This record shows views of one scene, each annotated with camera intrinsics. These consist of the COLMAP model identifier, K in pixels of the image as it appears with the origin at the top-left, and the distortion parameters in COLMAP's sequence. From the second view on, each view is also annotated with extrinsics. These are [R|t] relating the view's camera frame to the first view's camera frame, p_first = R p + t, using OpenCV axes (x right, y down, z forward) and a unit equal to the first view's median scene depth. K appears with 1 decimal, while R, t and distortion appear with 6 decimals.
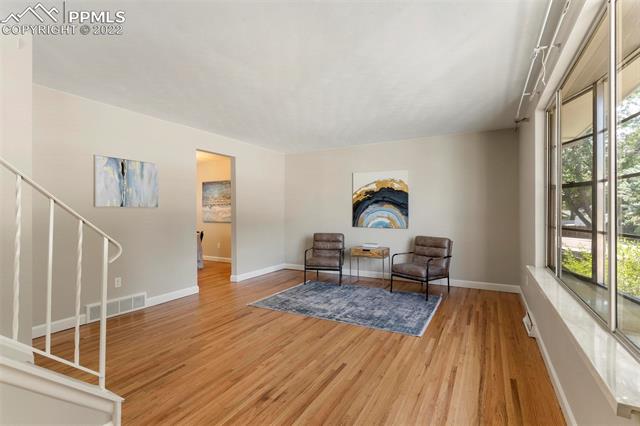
lens RADIAL K [[307.9, 0, 318.5], [0, 307.9, 210.2], [0, 0, 1]] dist [-0.000336, -0.001758]
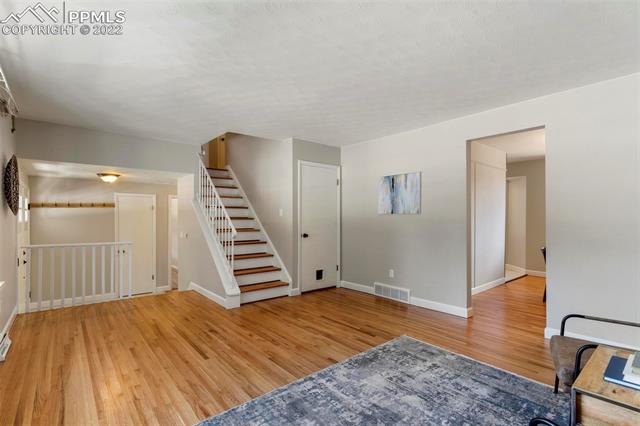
lens RADIAL K [[307.9, 0, 320.9], [0, 307.9, 218.7], [0, 0, 1]] dist [-0.000336, -0.001758]
pose [[-0.359709, 0.003008, -0.933060, 0.674854], [0.004202, 0.999990, 0.001604, 0.005841], [0.933055, -0.003343, -0.359718, 1.254474]]
